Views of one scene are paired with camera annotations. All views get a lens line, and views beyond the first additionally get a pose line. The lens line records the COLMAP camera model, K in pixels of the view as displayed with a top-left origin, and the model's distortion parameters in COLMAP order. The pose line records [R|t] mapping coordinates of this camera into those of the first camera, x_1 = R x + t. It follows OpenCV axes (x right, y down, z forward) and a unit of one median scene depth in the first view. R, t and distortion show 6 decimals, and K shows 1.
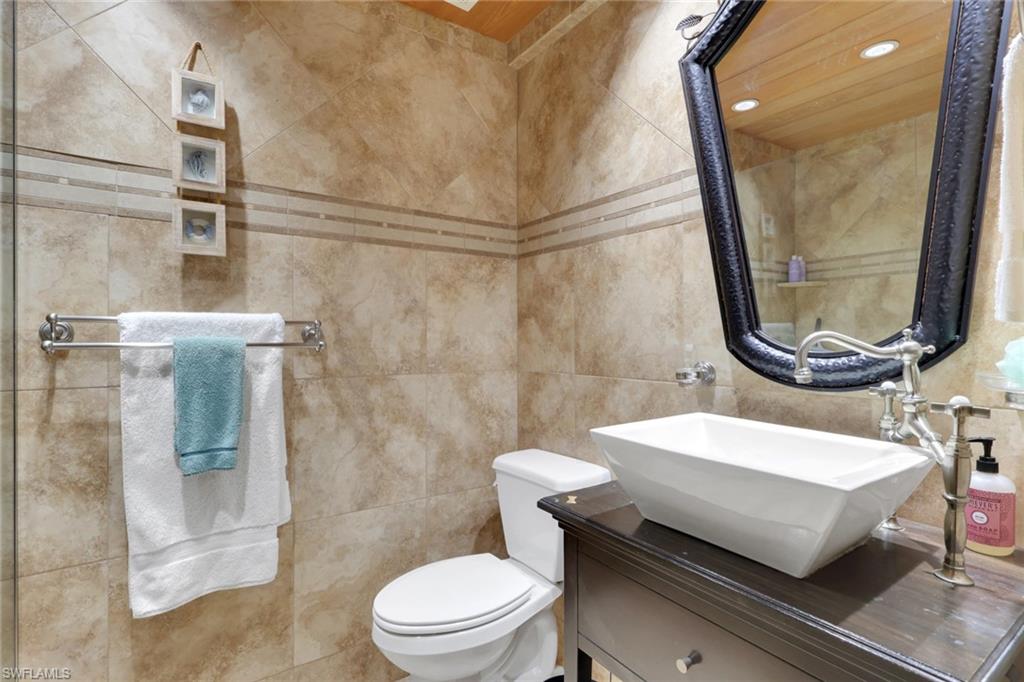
lens RADIAL K [[485.8, 0, 517.2], [0, 485.8, 339.0], [0, 0, 1]] dist [-0.017169, 0.004679]
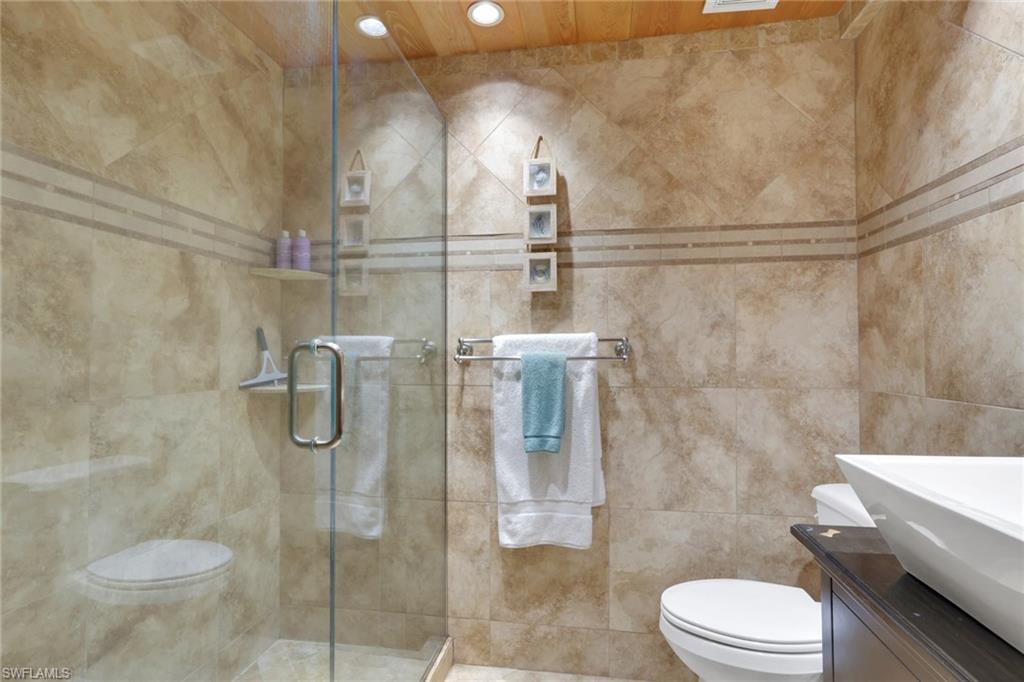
lens RADIAL K [[485.8, 0, 517.2], [0, 485.8, 339.0], [0, 0, 1]] dist [-0.017169, 0.004679]
pose [[0.727279, -0.021148, -0.686016, 0.182501], [0.003416, 0.999624, -0.027194, -0.003019], [0.686333, 0.017434, 0.727078, -0.028642]]
